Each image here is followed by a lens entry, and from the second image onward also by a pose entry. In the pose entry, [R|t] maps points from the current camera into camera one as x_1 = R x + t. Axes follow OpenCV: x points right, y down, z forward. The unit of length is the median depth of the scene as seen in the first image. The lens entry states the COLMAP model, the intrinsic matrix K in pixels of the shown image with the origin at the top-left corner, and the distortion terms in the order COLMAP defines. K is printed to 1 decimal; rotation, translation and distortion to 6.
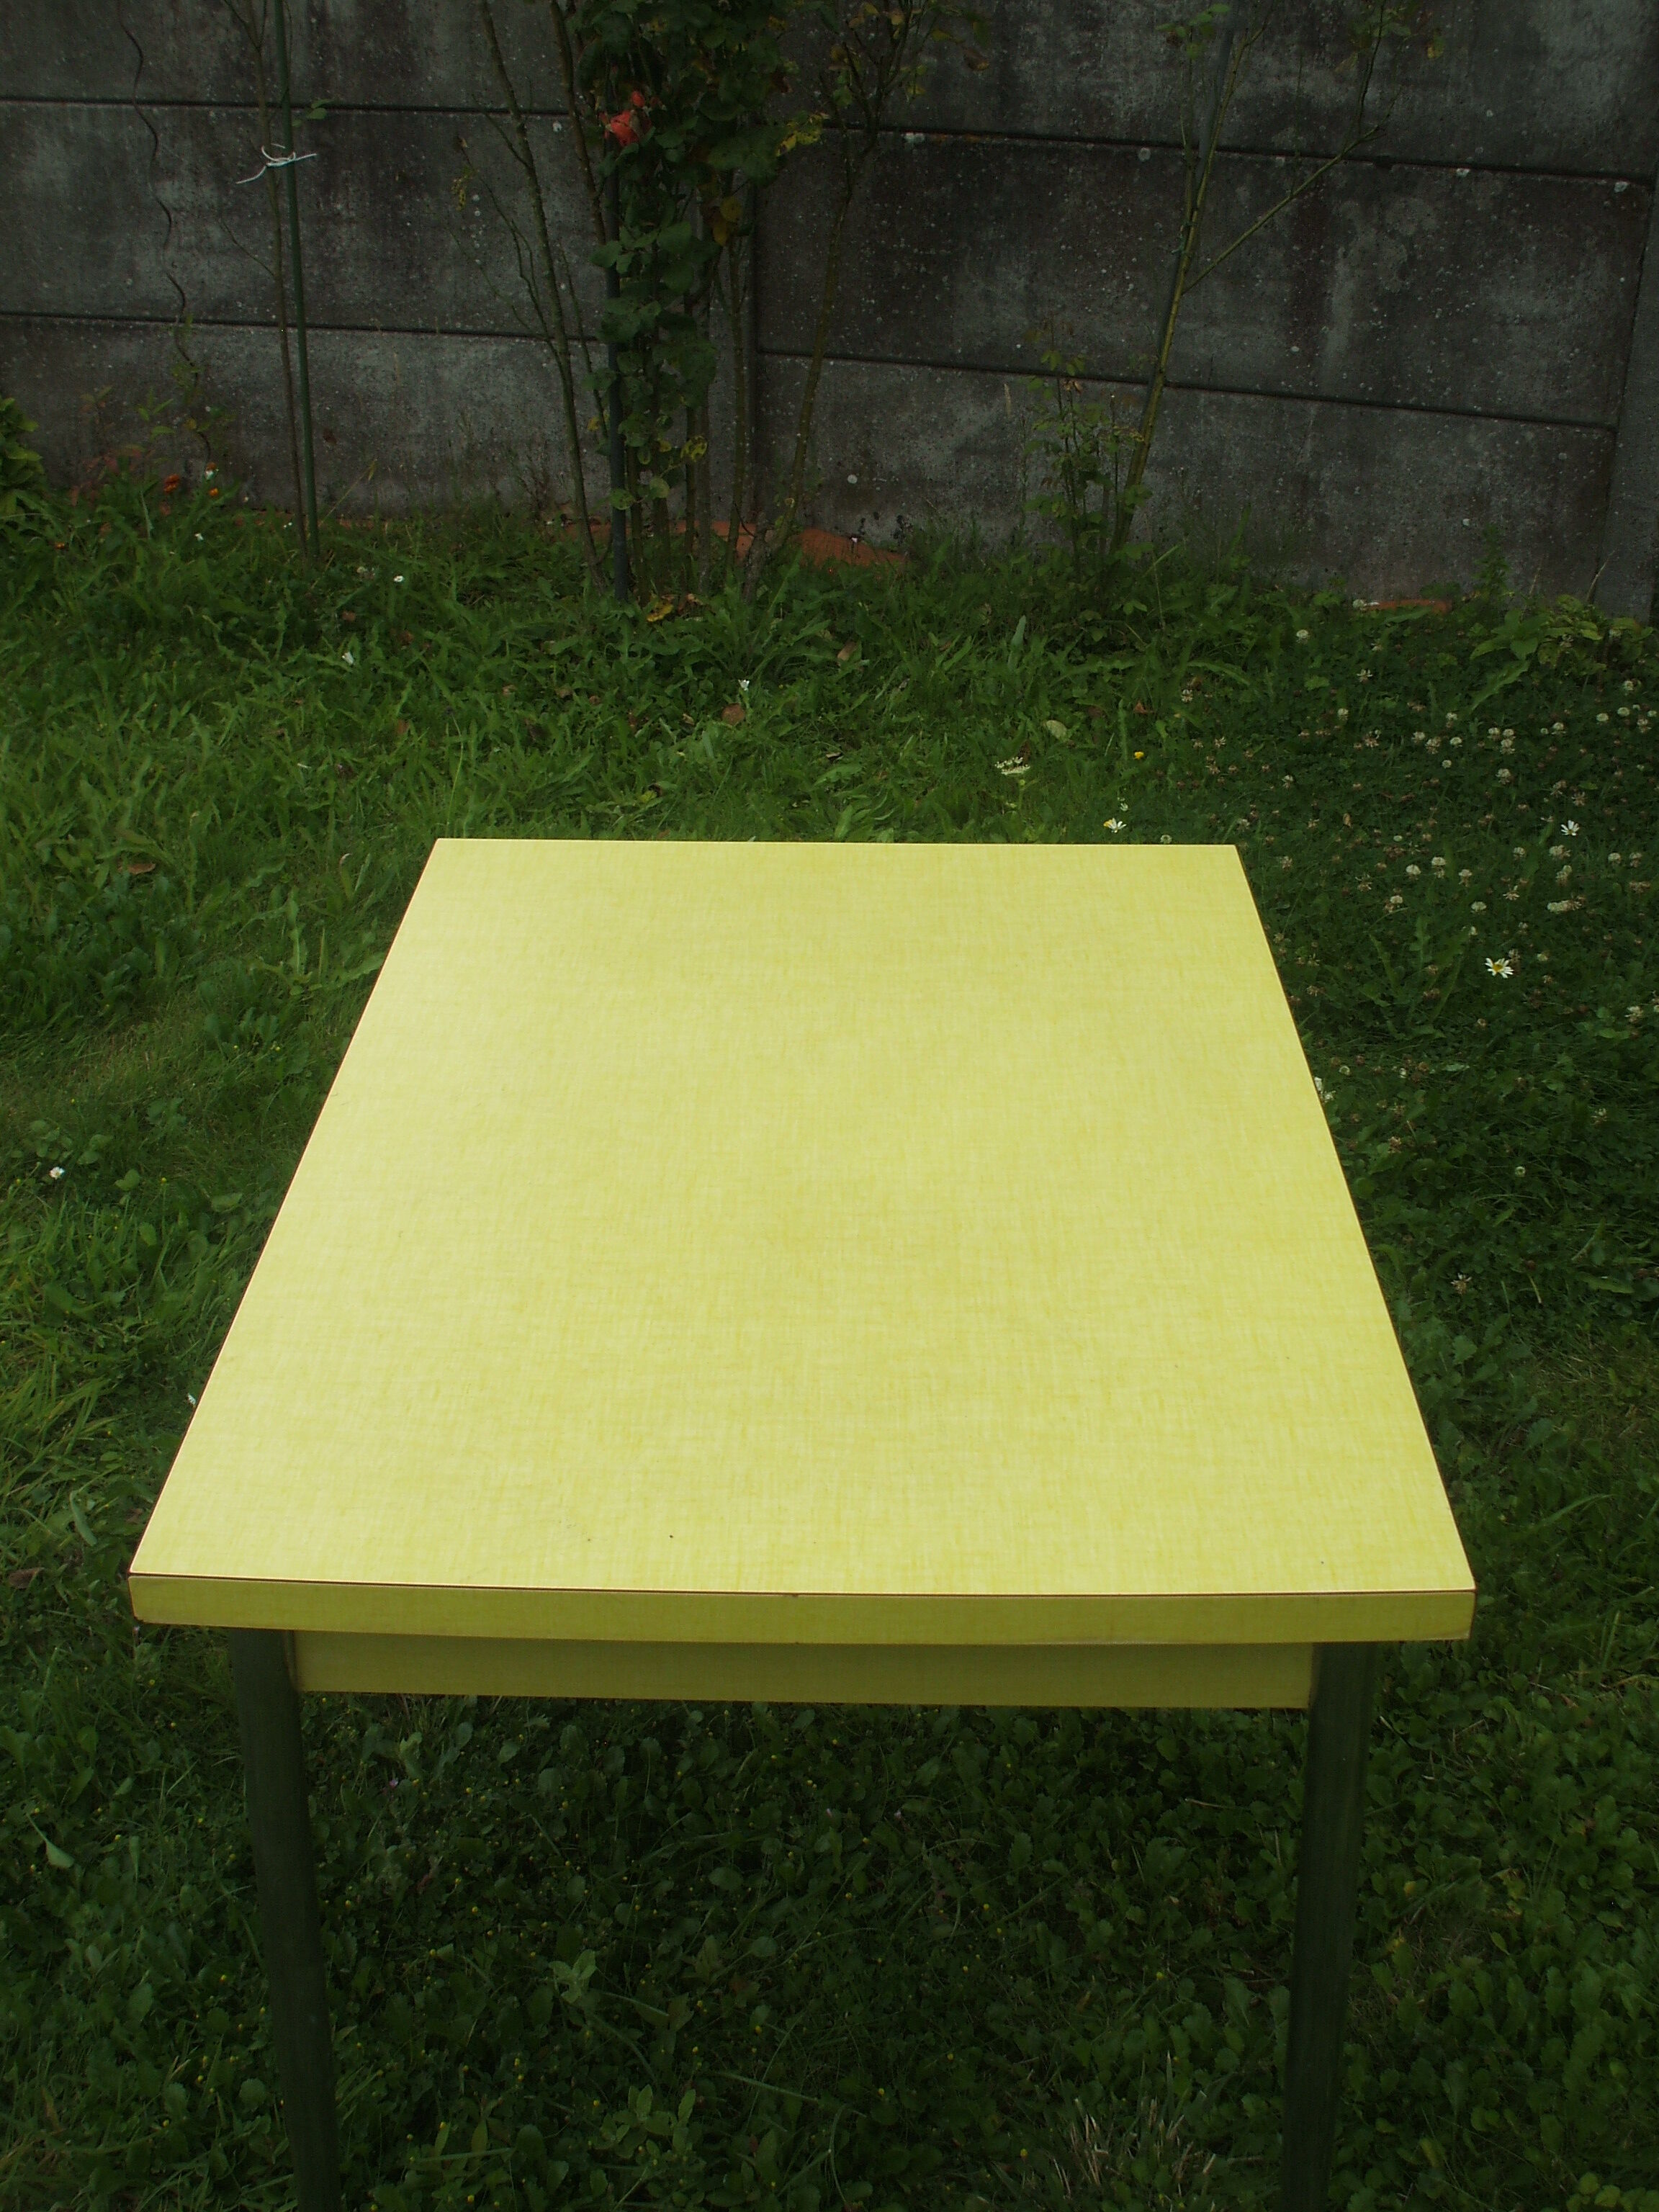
lens RADIAL K [[2392.2, 0, 829.5], [0, 2392.2, 1106.0], [0, 0, 1]] dist [-0.263741, 0.377528]
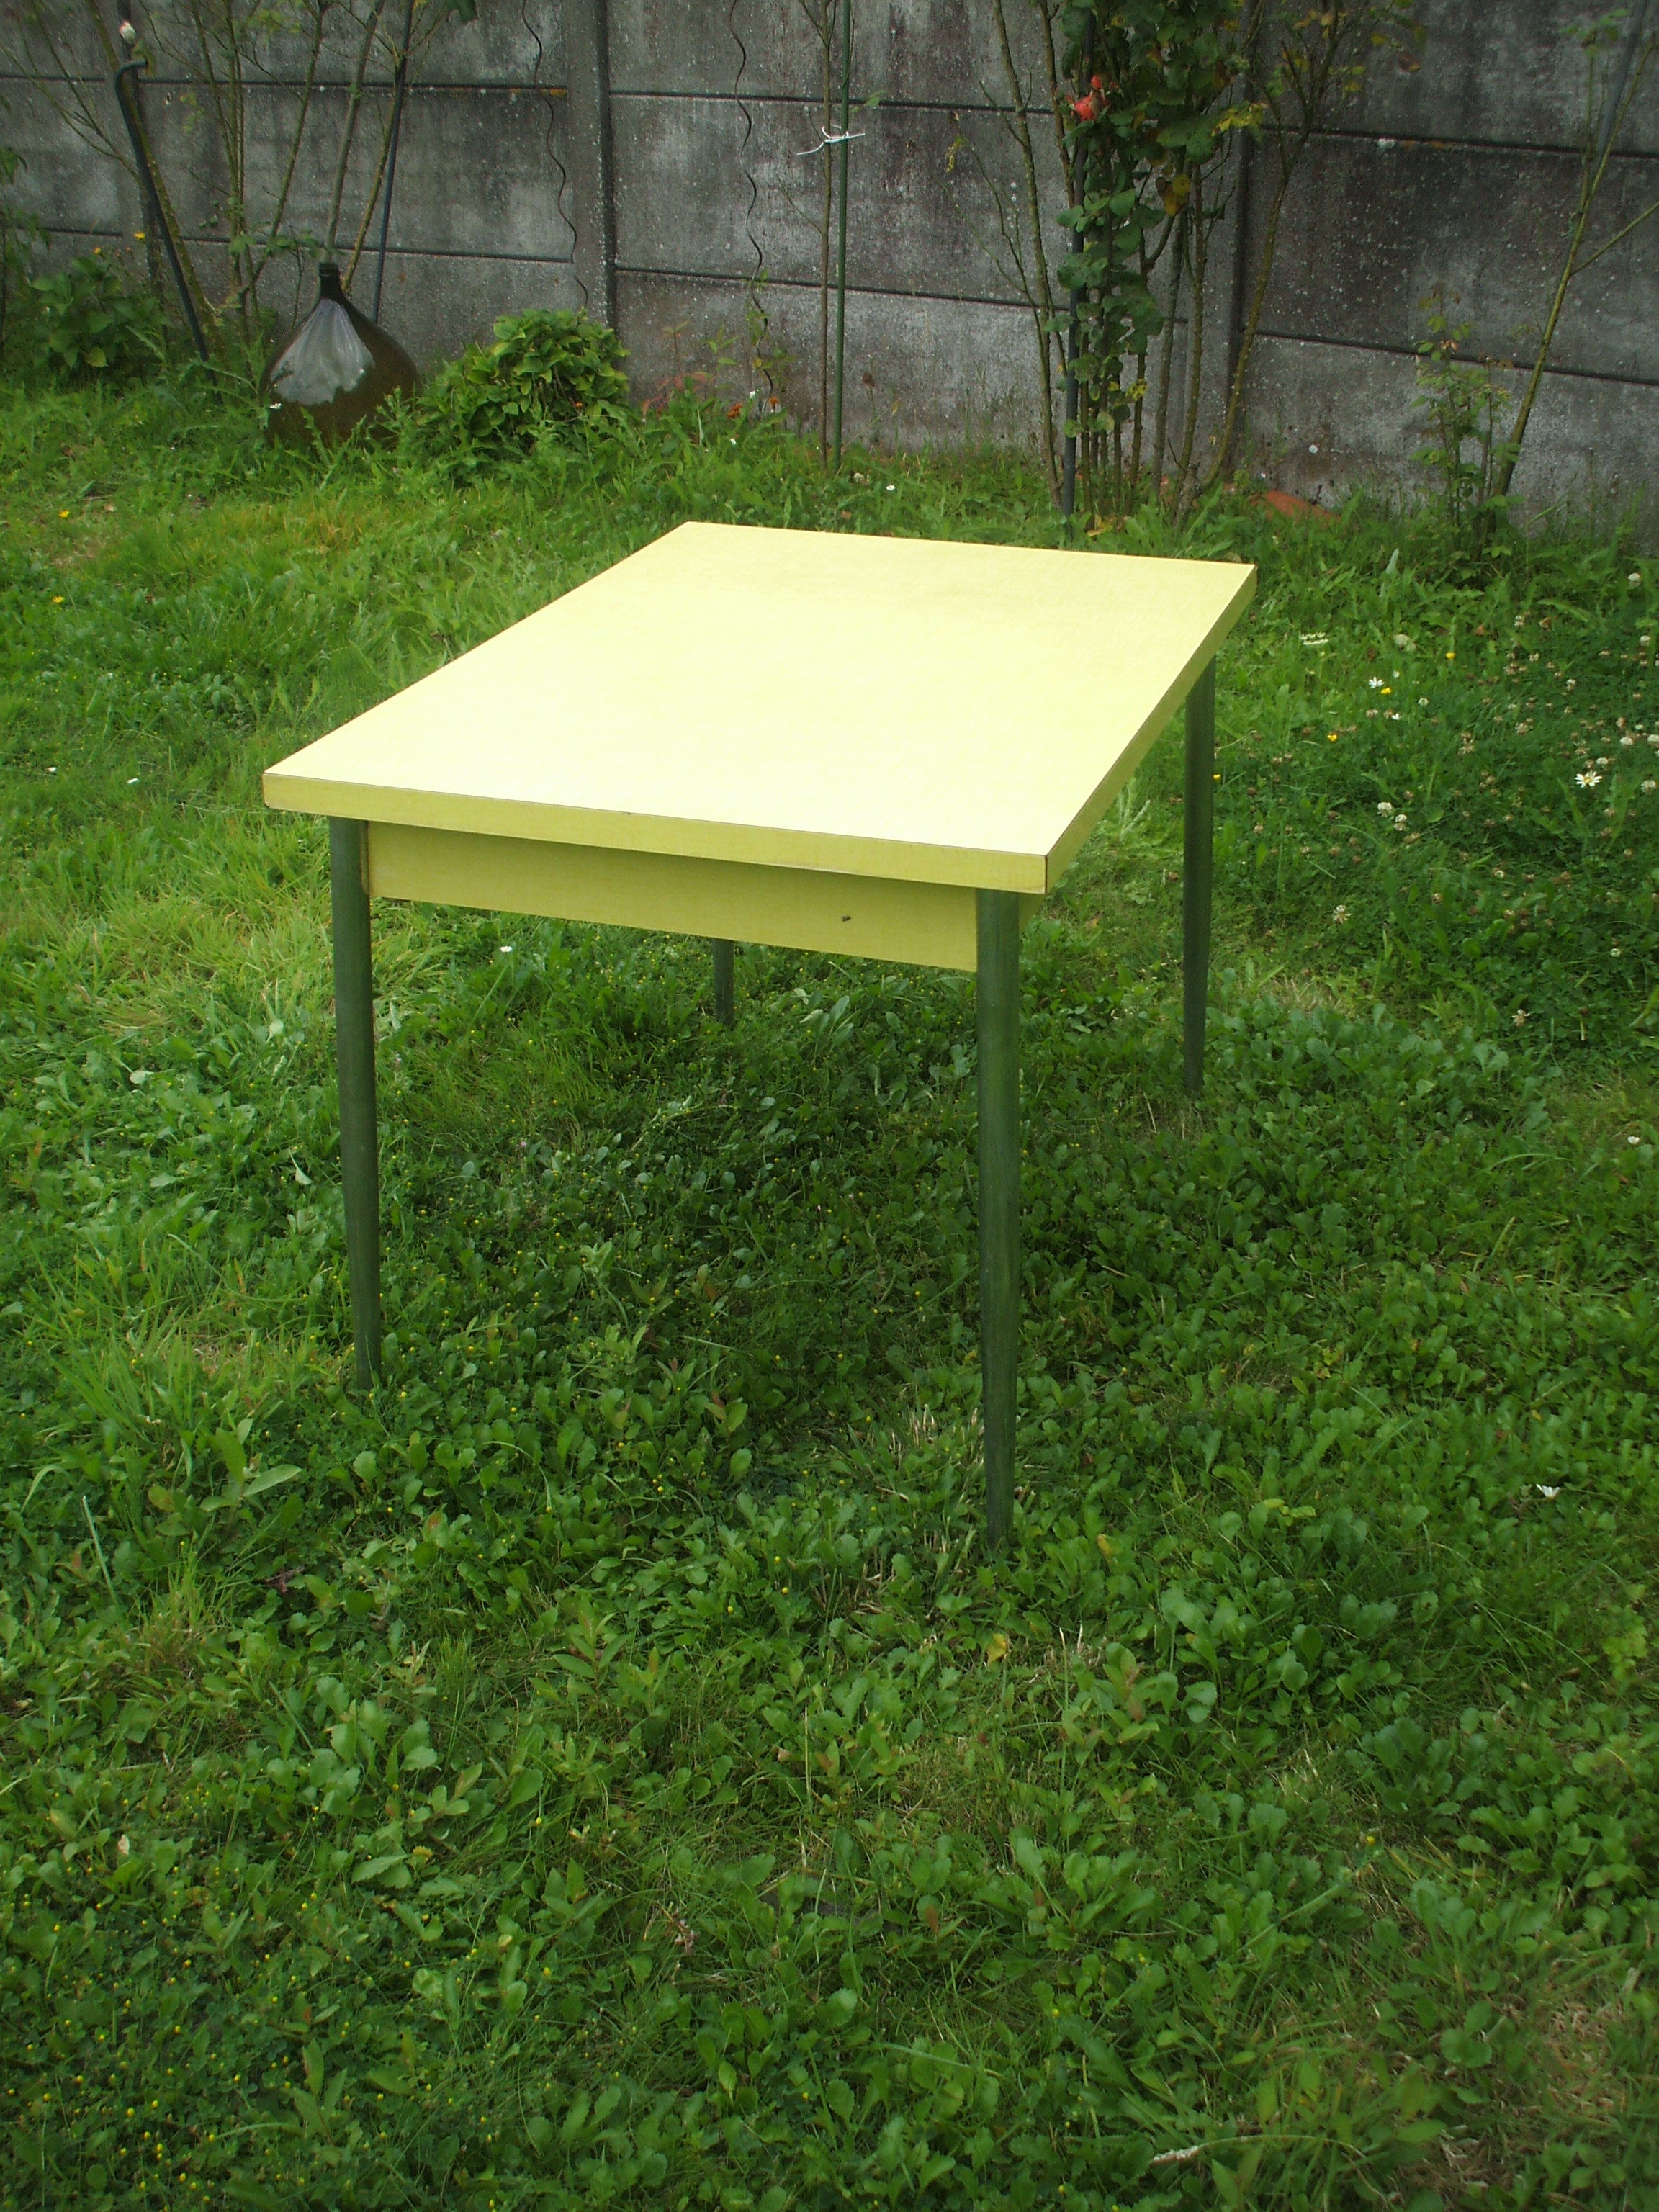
lens RADIAL K [[2392.2, 0, 829.5], [0, 2392.2, 1106.0], [0, 0, 1]] dist [-0.263741, 0.377528]
pose [[0.953332, 0.130339, -0.272340, 0.143830], [-0.139840, 0.990050, -0.015689, 0.101820], [0.267585, 0.053041, 0.962073, -0.125855]]
